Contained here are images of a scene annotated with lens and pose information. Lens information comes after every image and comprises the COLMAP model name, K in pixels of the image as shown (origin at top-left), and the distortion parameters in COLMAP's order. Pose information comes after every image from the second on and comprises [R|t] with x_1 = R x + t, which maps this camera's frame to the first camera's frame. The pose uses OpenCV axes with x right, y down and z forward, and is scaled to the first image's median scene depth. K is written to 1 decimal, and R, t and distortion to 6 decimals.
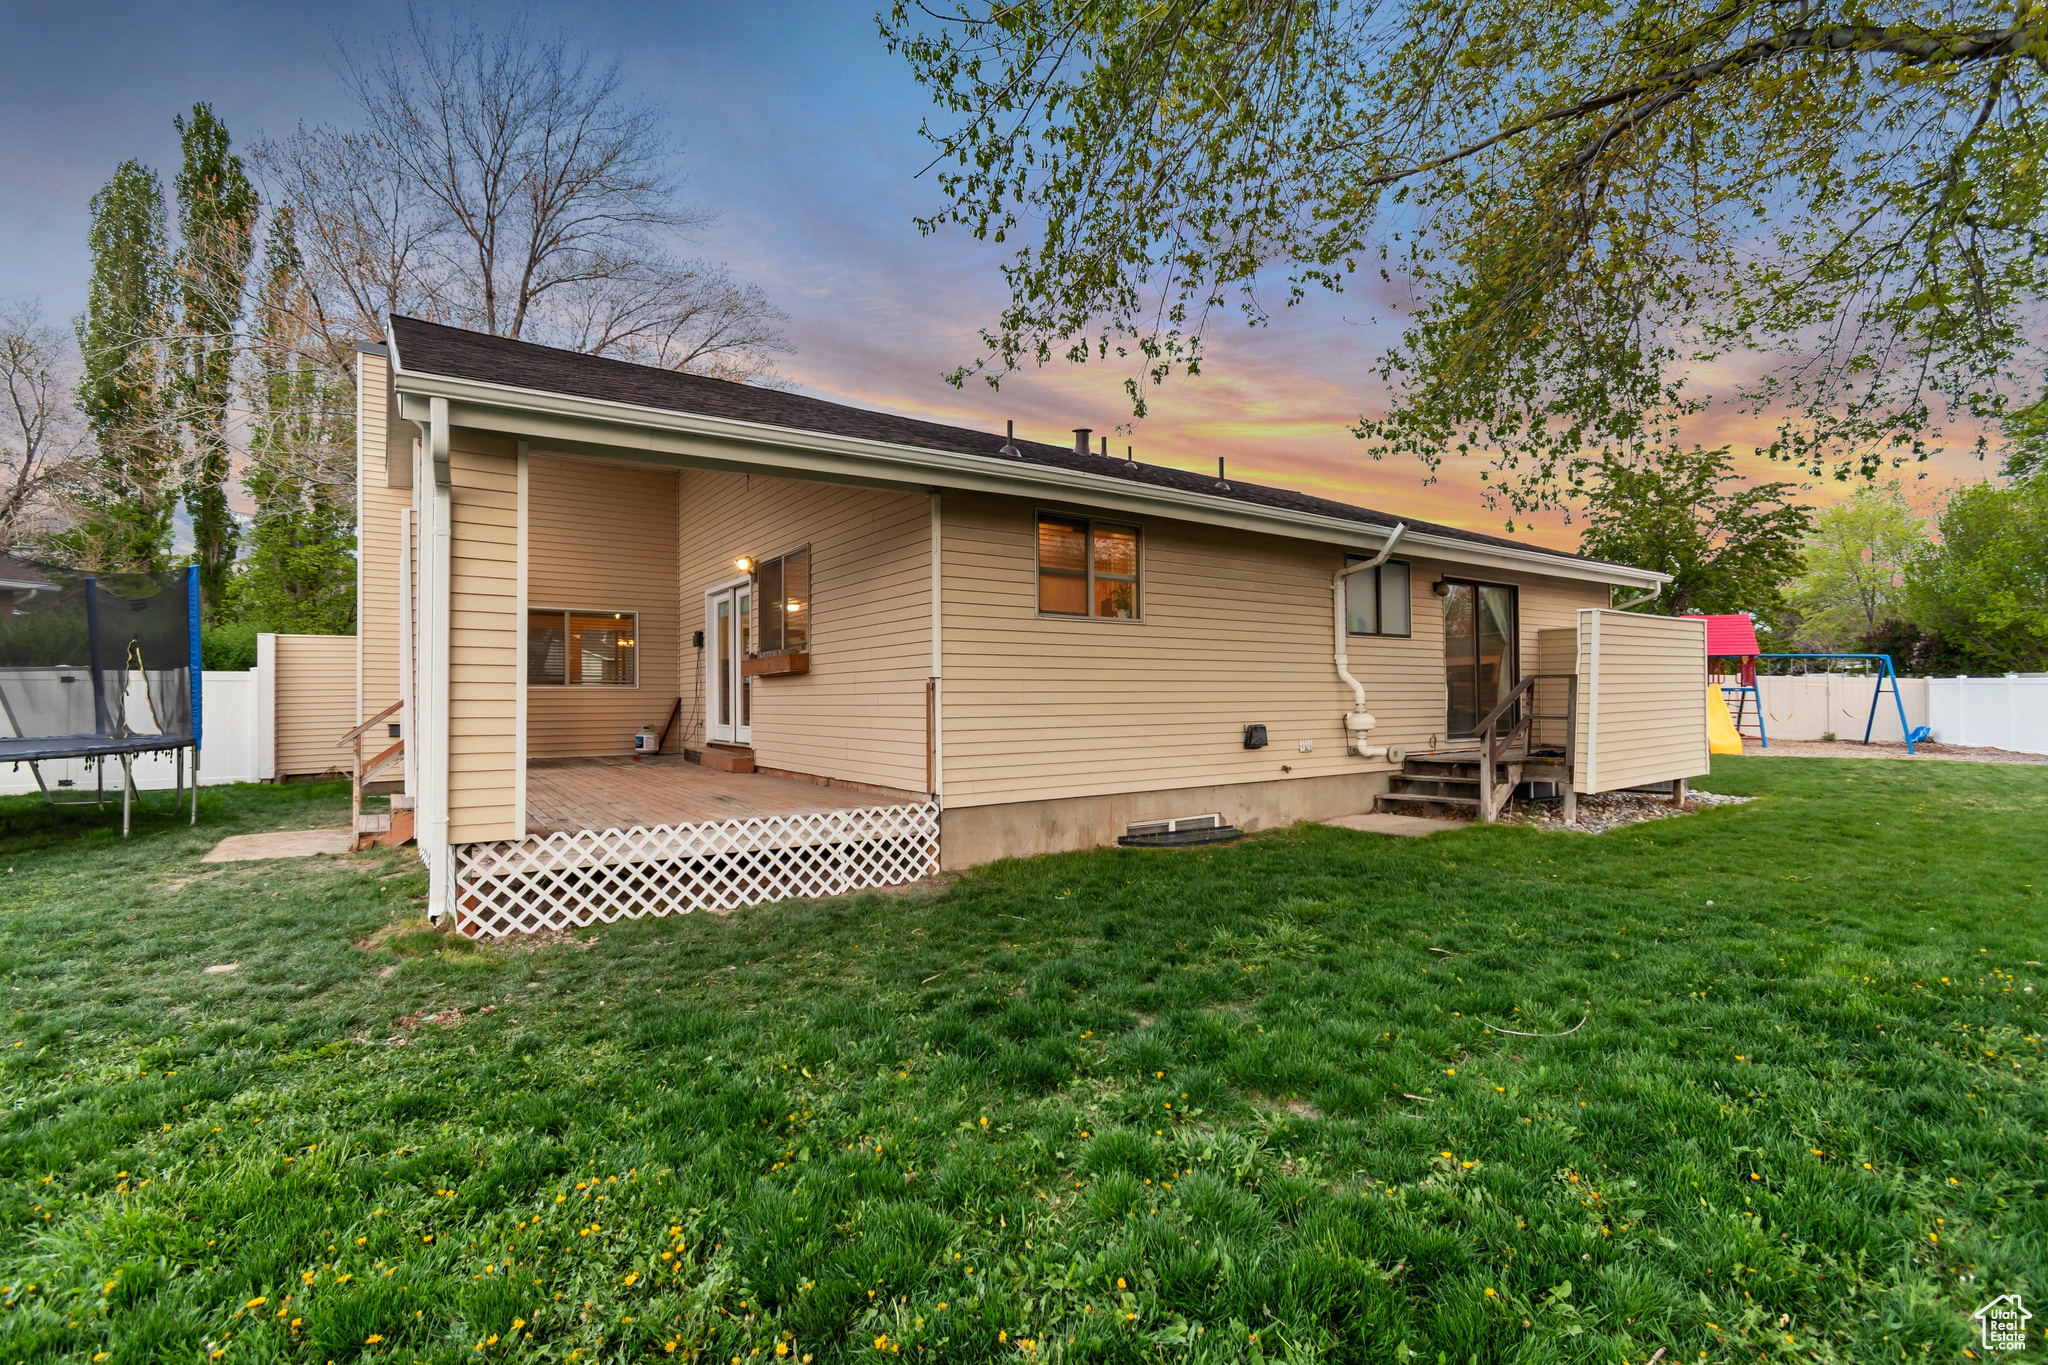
lens RADIAL K [[904.6, 0, 1026.2], [0, 904.6, 718.0], [0, 0, 1]] dist [0.001953, 0.000160]
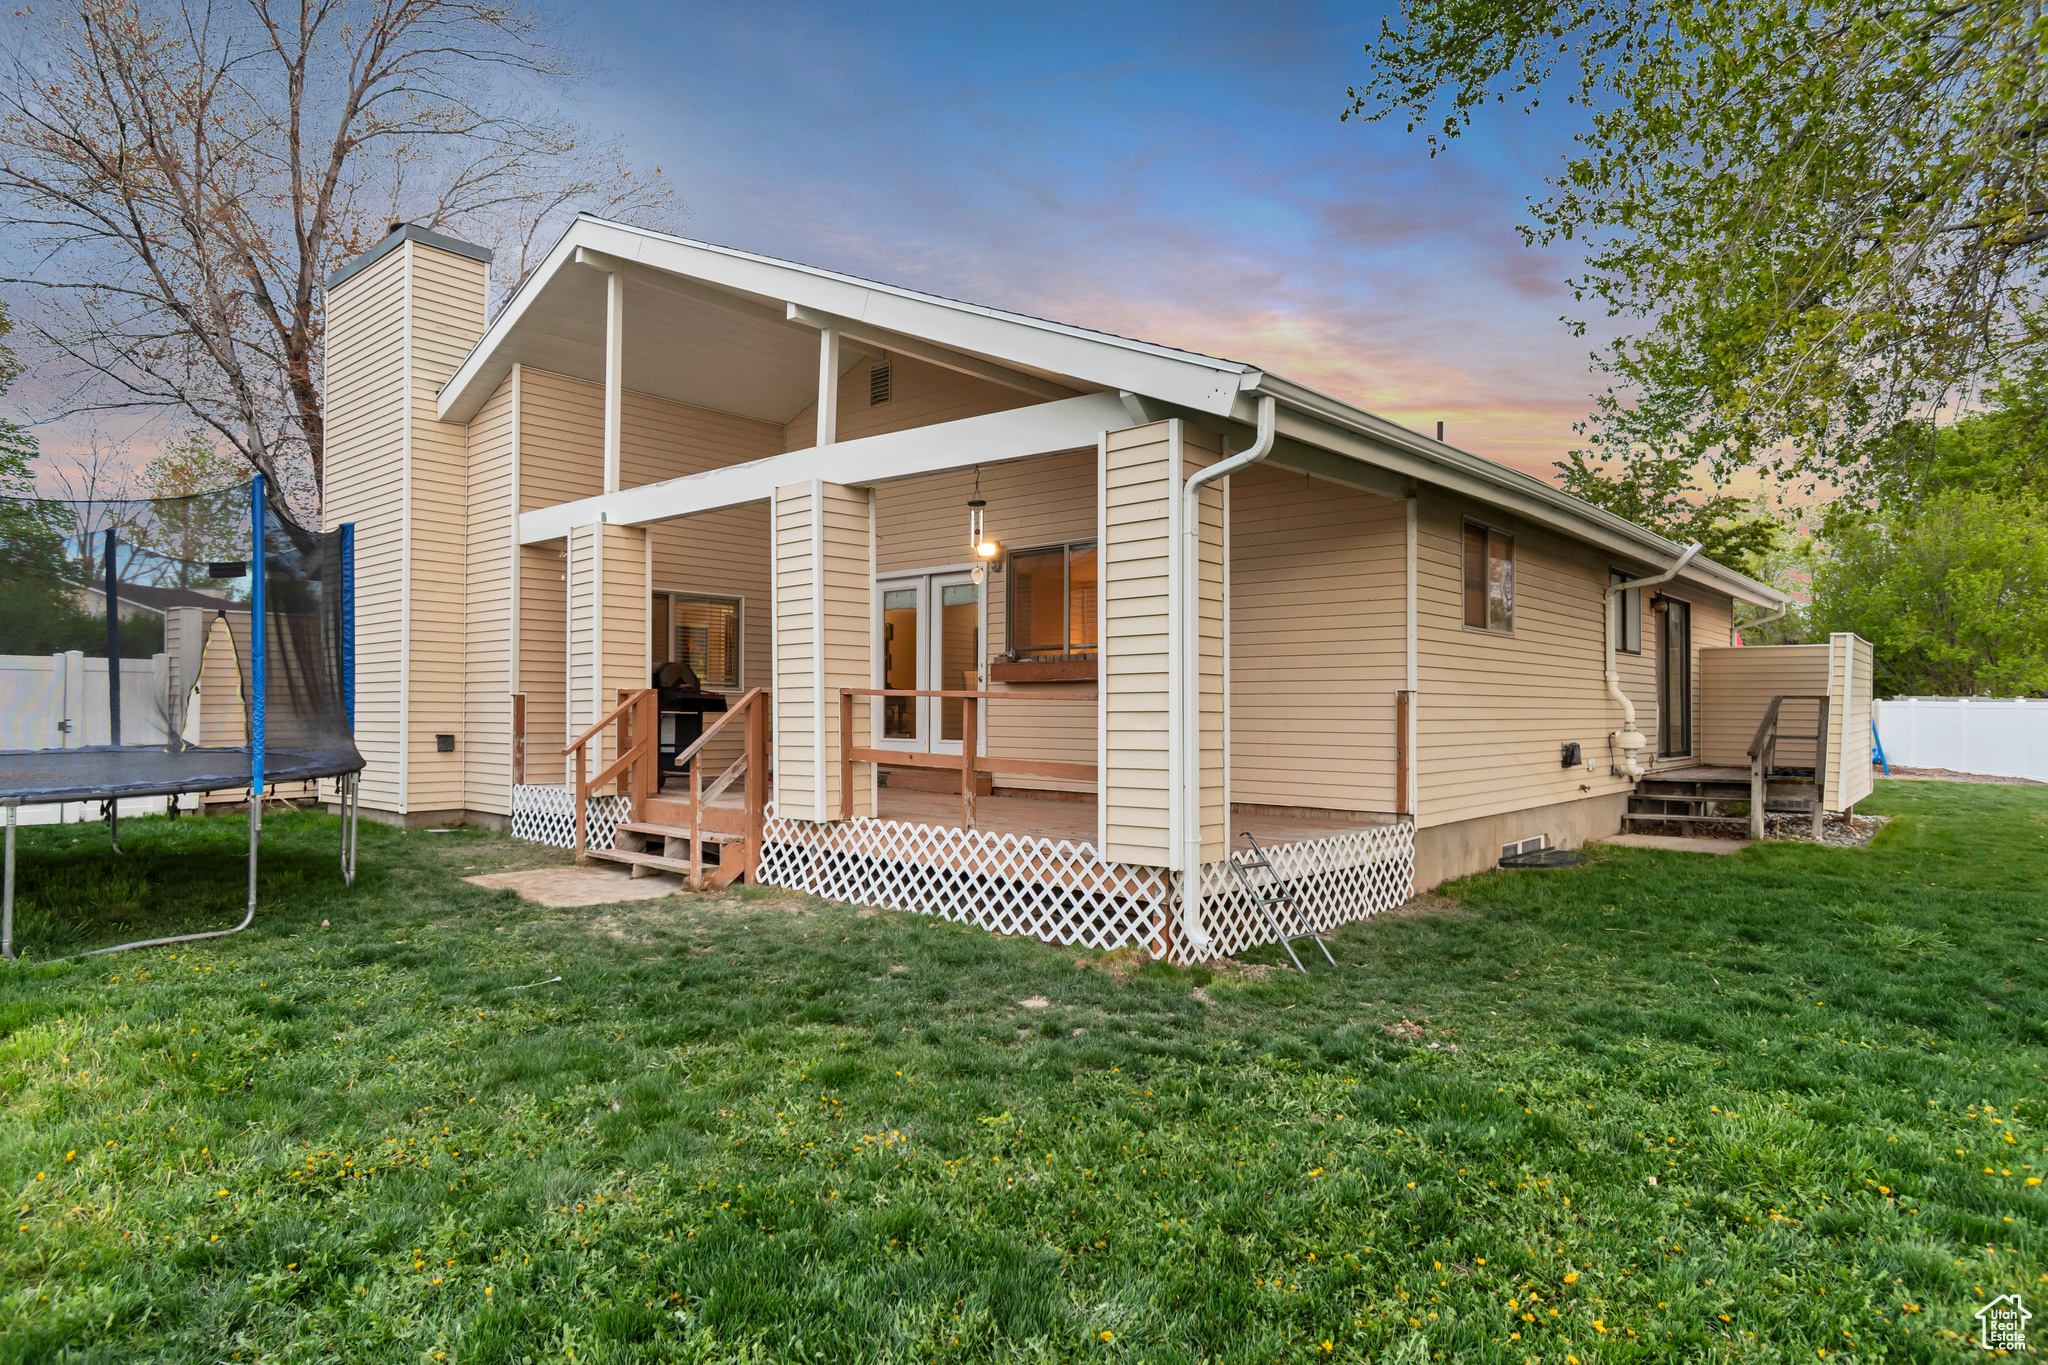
lens RADIAL K [[1146.1, 0, 1021.0], [0, 1146.1, 733.6], [0, 0, 1]] dist [0.002079, -0.001204]
pose [[0.972209, 0.008250, 0.233968, -0.784211], [-0.008527, 0.999964, 0.000172, 0.003195], [-0.233958, -0.002162, 0.972244, -0.077105]]
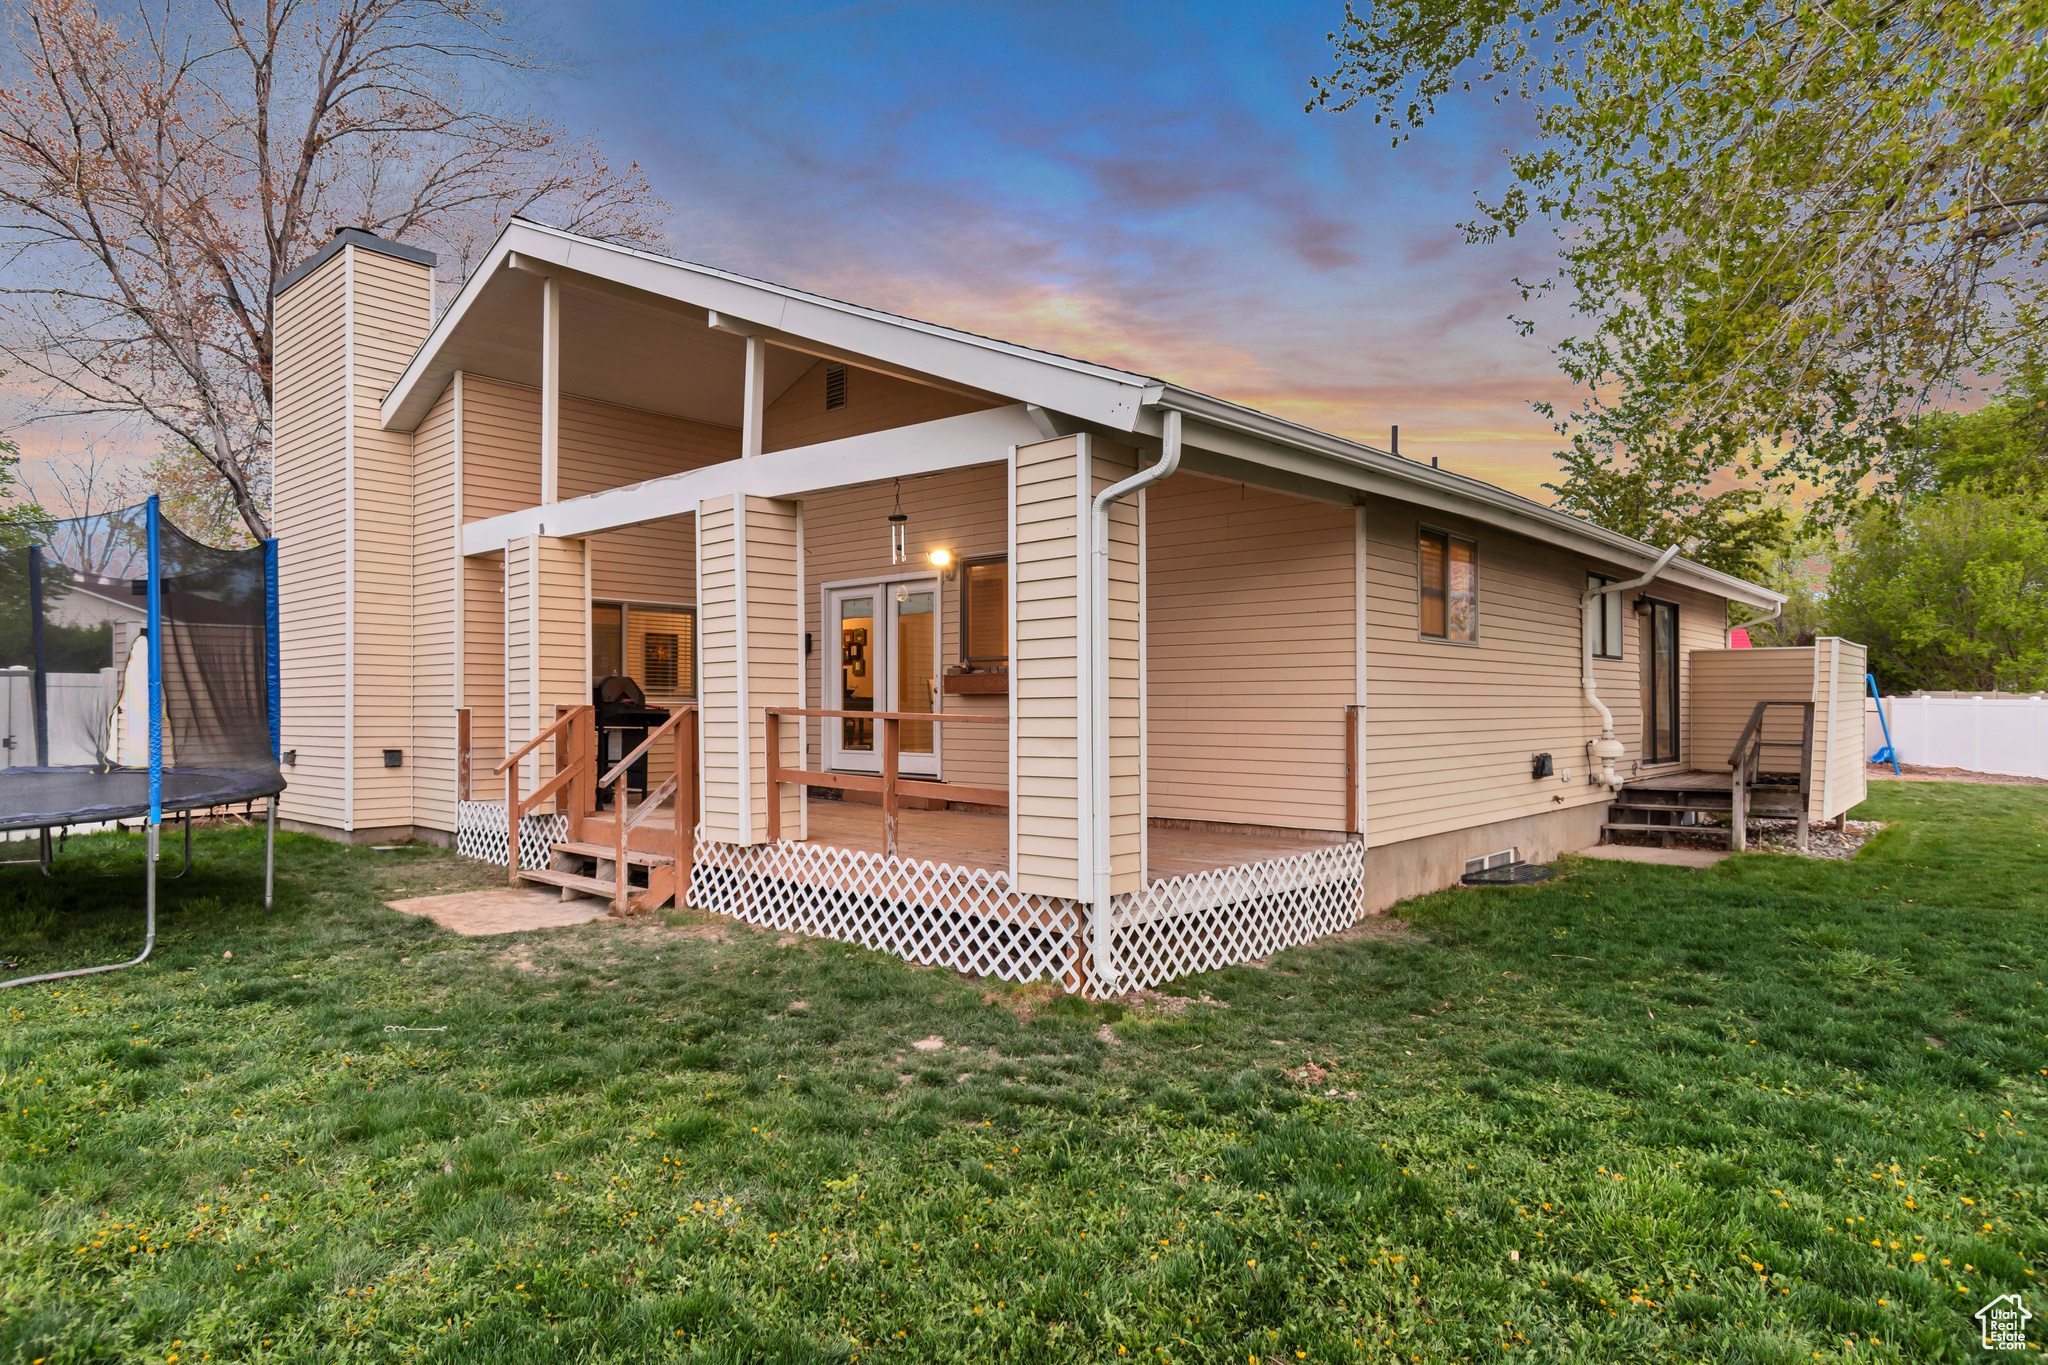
lens RADIAL K [[1158.9, 0, 1021.8], [0, 1158.9, 737.7], [0, 0, 1]] dist [0.001851, -0.000128]
pose [[0.974700, 0.001805, 0.223509, -0.702585], [-0.003500, 0.999968, 0.007188, -0.019670], [-0.223489, -0.007788, 0.974675, -0.073886]]
